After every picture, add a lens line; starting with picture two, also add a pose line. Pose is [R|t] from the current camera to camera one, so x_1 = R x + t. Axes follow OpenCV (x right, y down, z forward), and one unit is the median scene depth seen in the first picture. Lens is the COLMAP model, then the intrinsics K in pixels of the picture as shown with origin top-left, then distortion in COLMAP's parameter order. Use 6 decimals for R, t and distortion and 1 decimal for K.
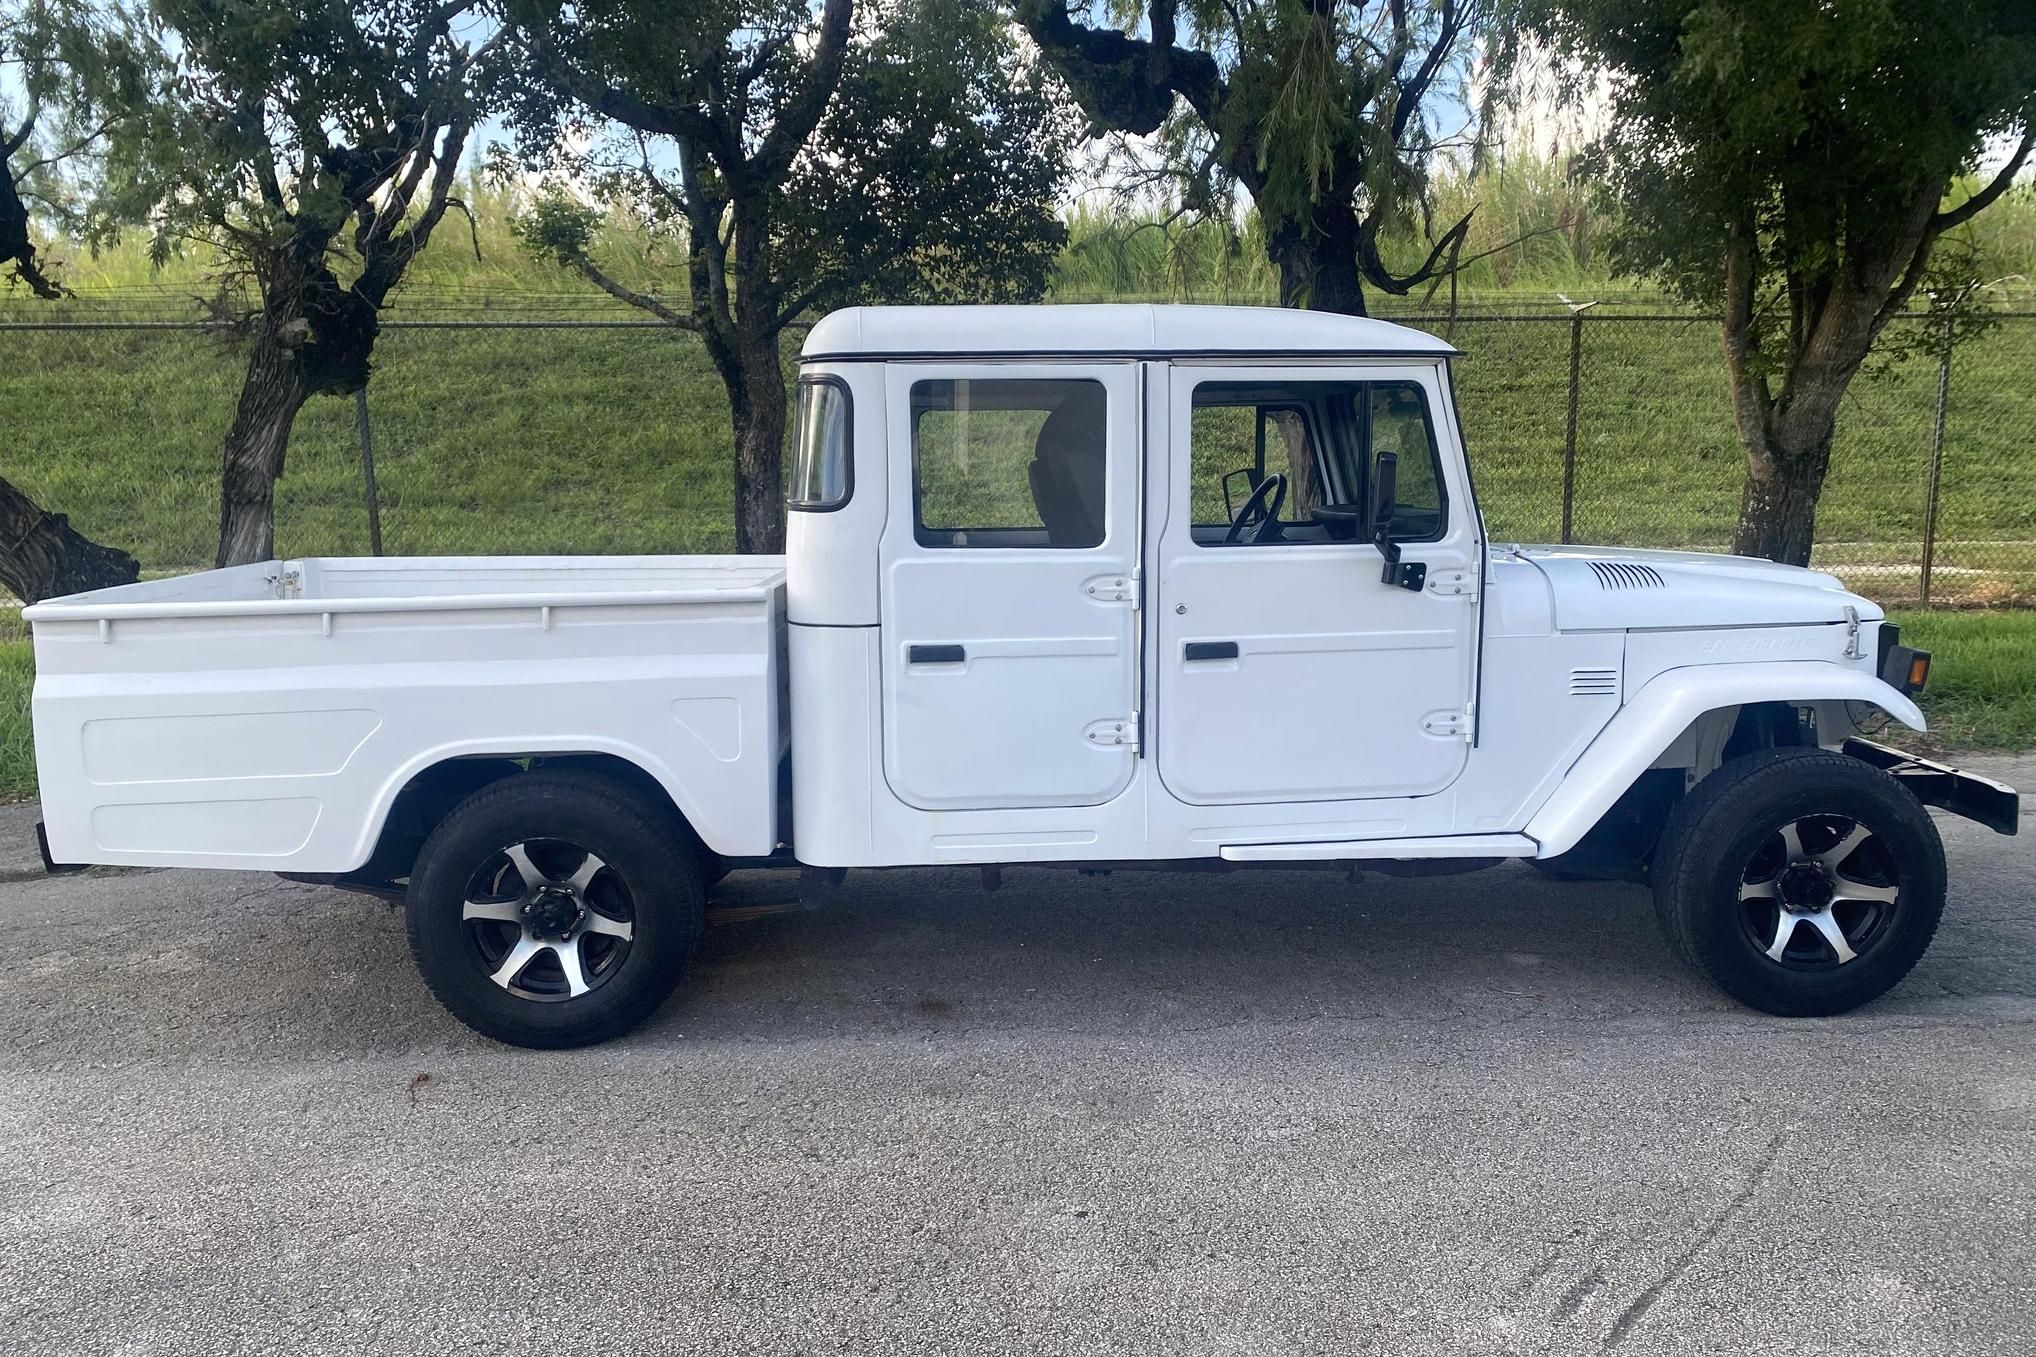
lens RADIAL K [[1515.7, 0, 1016.6], [0, 1515.7, 722.9], [0, 0, 1]] dist [0.043117, -0.067165]
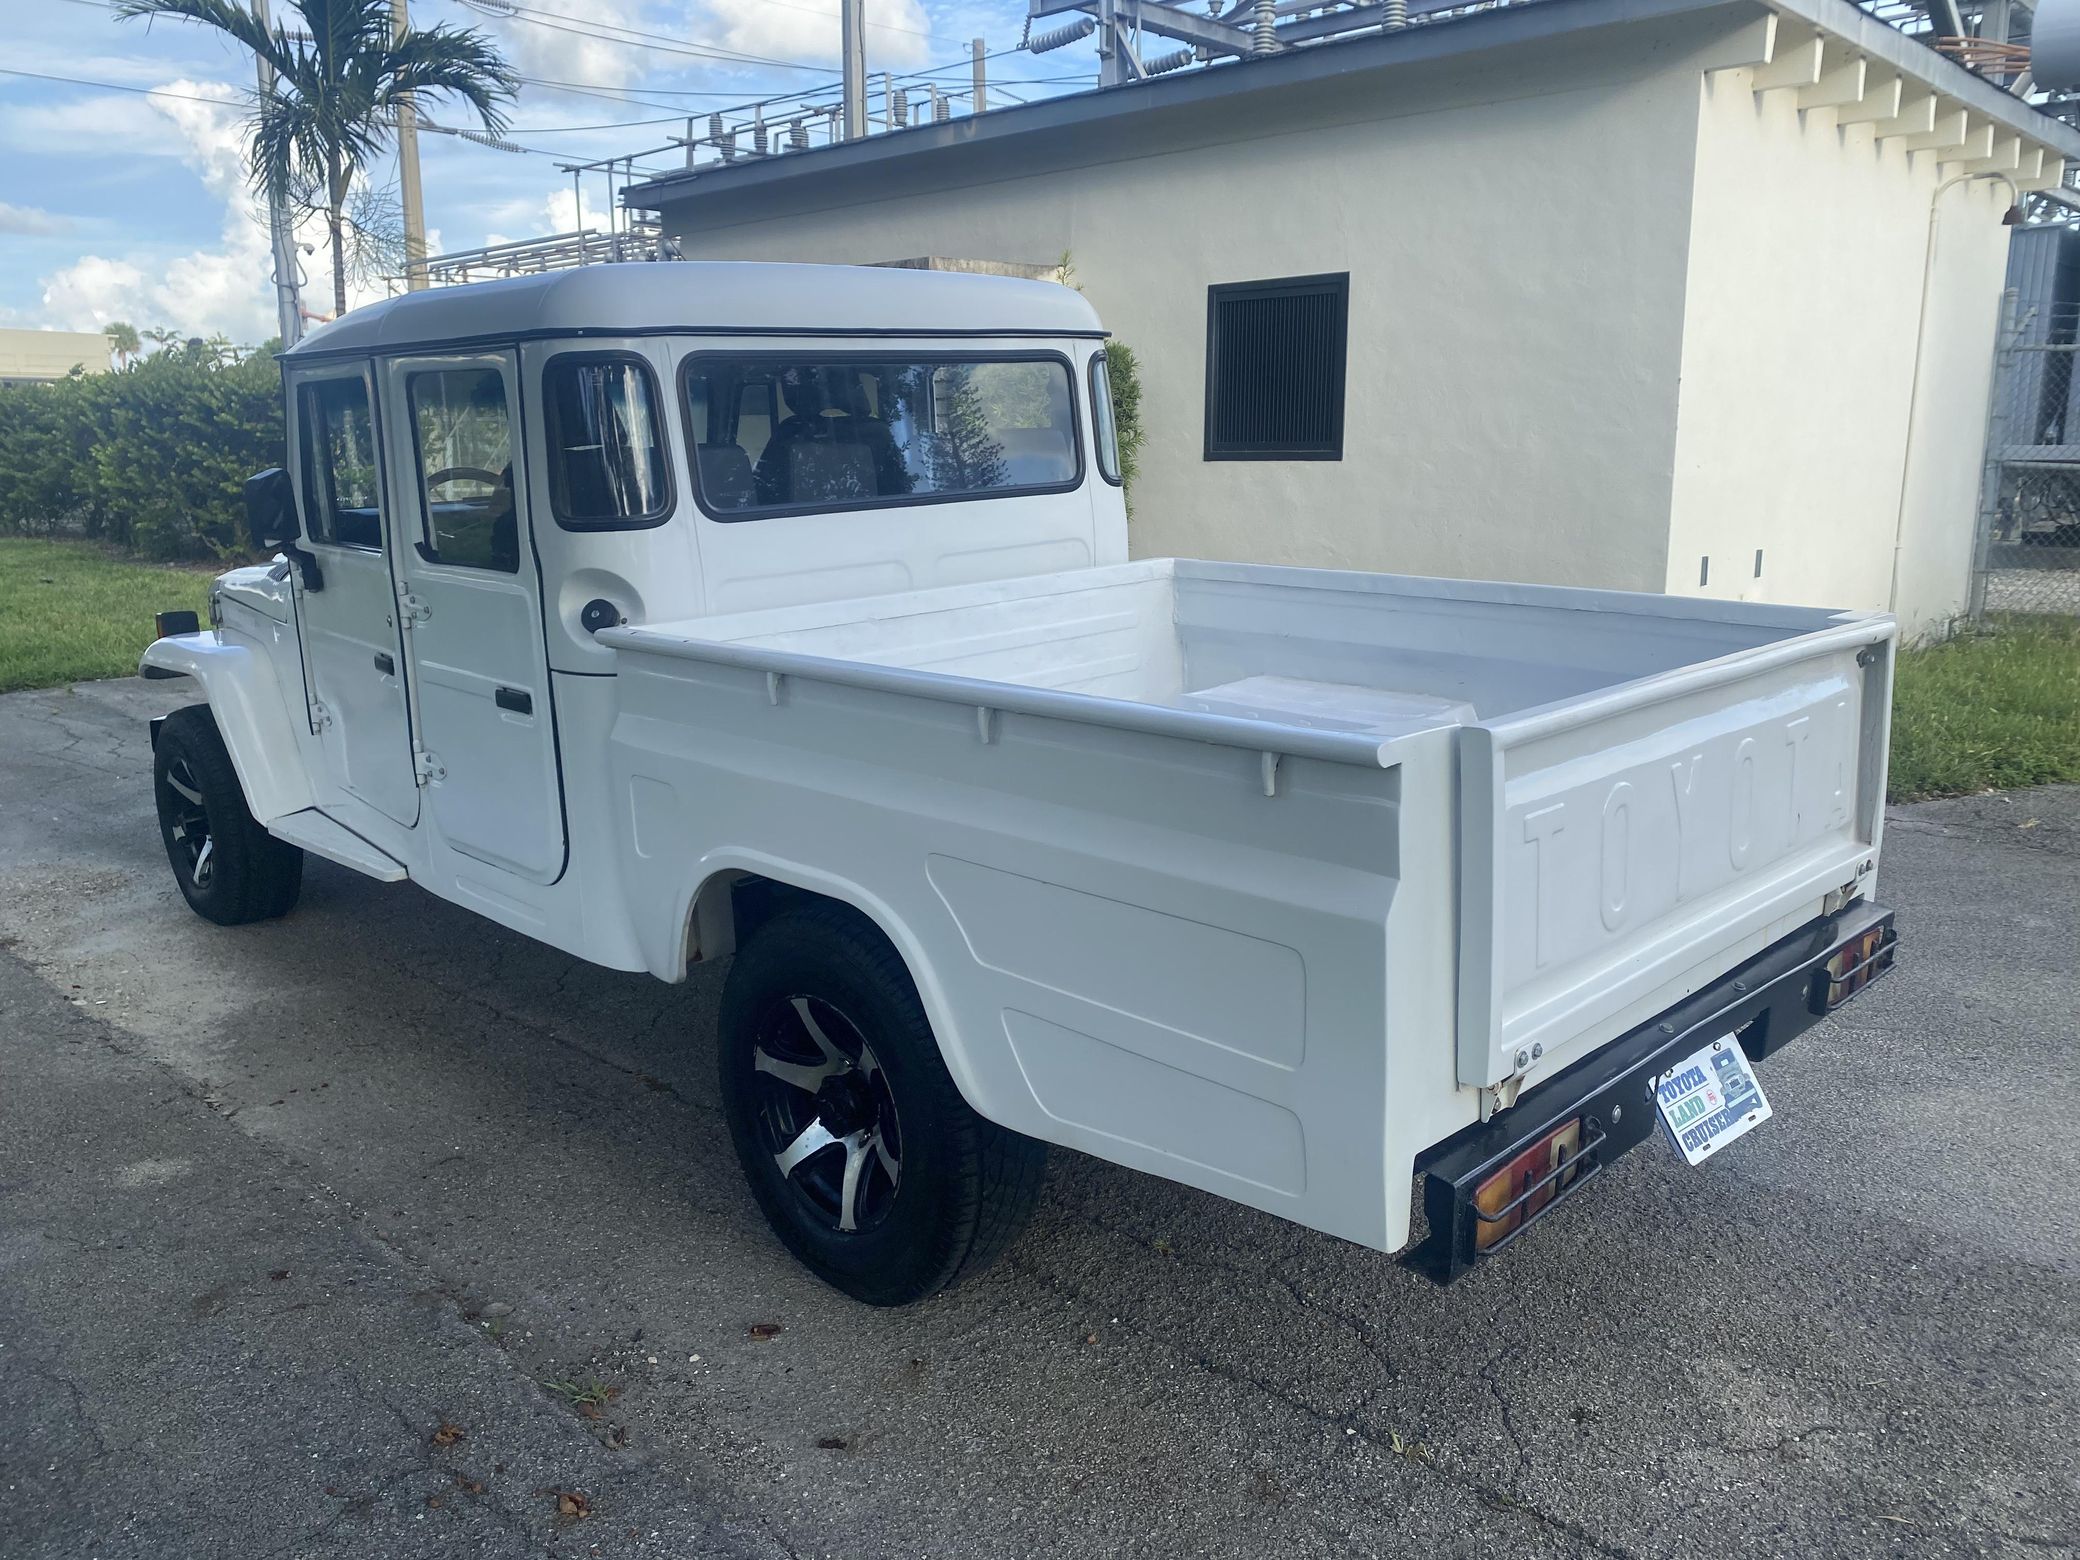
lens RADIAL K [[1562.3, 0, 1040.0], [0, 1562.3, 780.0], [0, 0, 1]] dist [0.039188, -0.037605]
pose [[-0.650956, -0.146989, 0.744748, -0.909930], [0.154483, 0.934894, 0.319545, -0.295566], [-0.743230, 0.323061, -0.585868, 1.695606]]
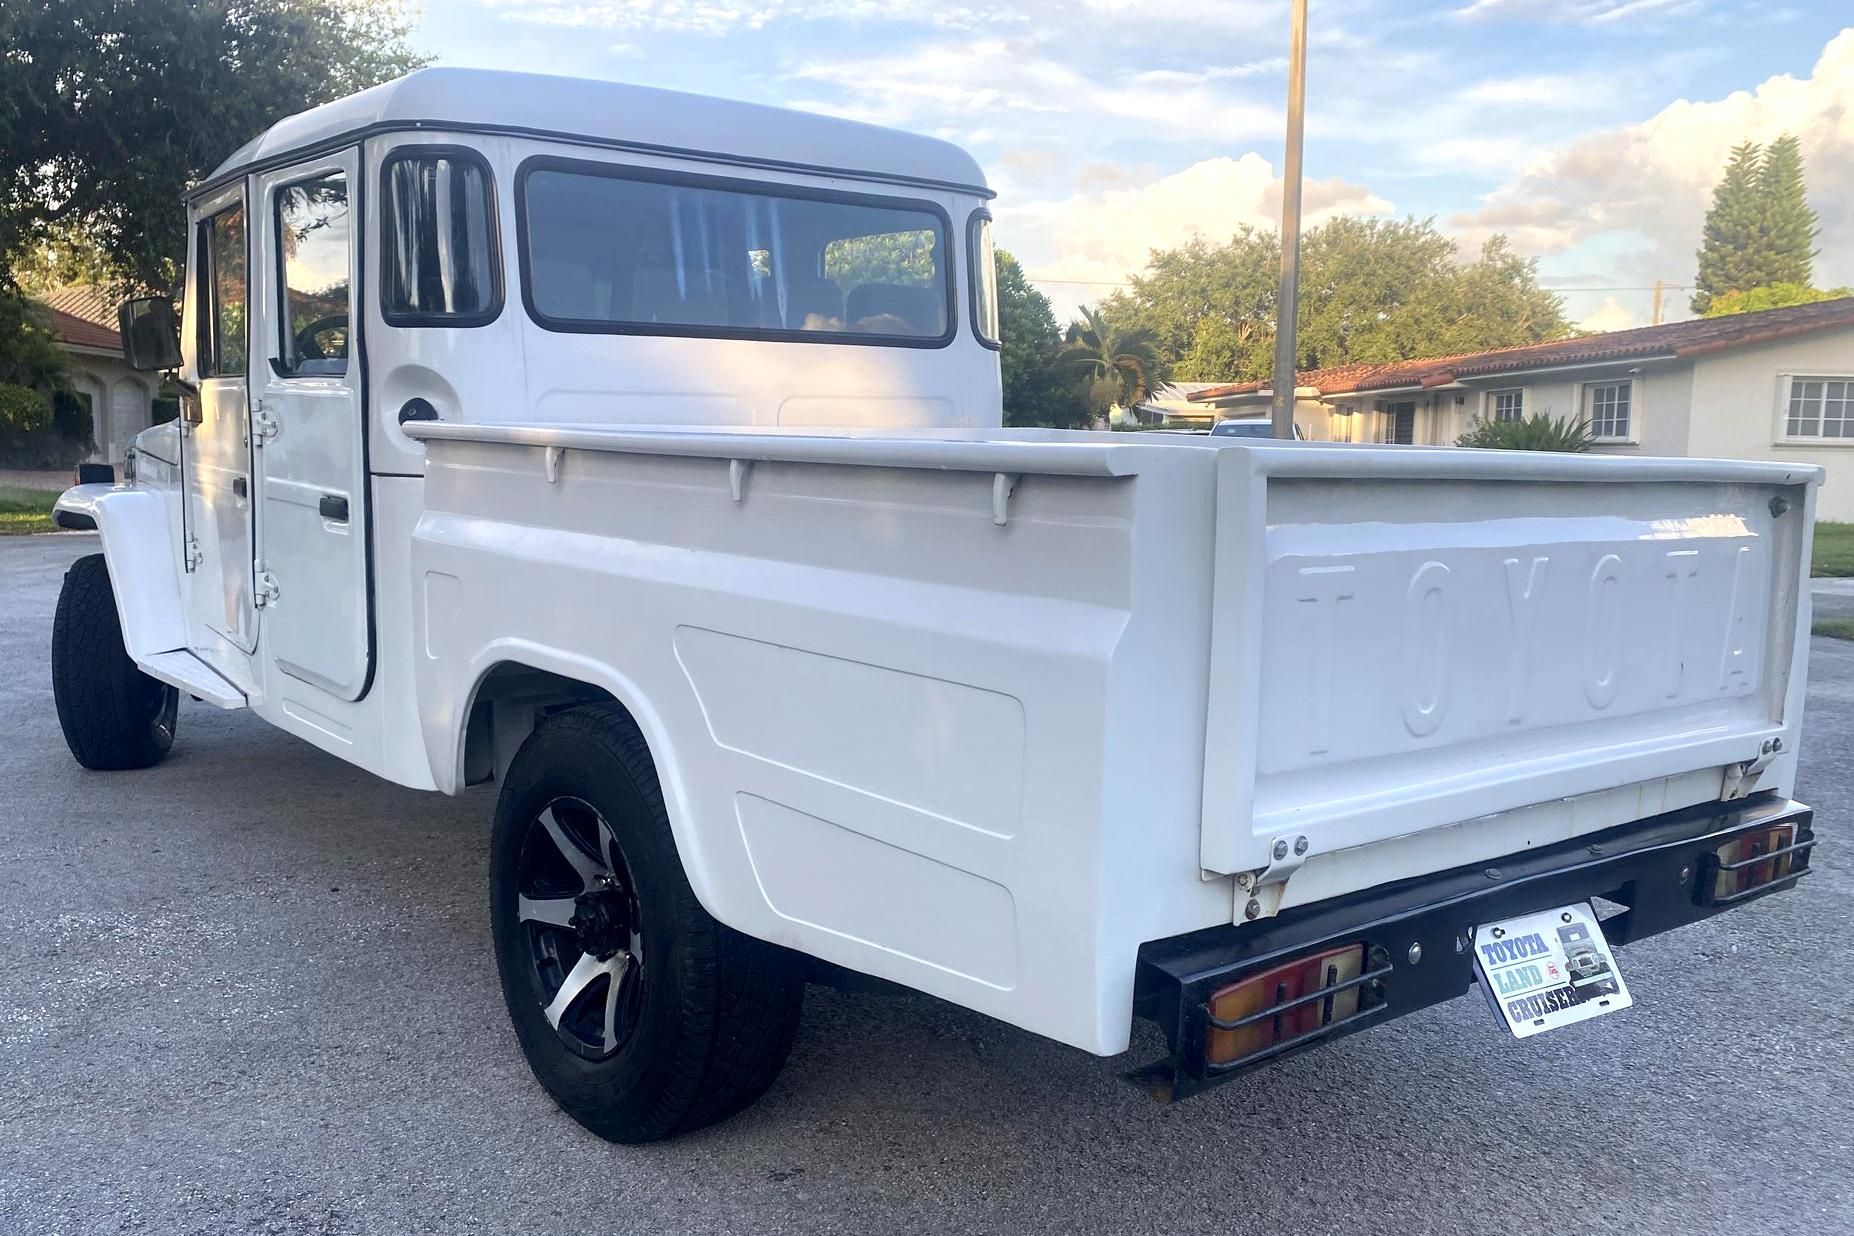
lens RADIAL K [[1582.5, 0, 822.1], [0, 1582.5, 659.8], [0, 0, 1]] dist [-0.000716, -0.000596]
pose [[-0.544455, -0.128669, 0.828862, -0.934342], [0.120556, 0.965901, 0.229132, -0.192146], [-0.830081, 0.224676, -0.510378, 1.629474]]
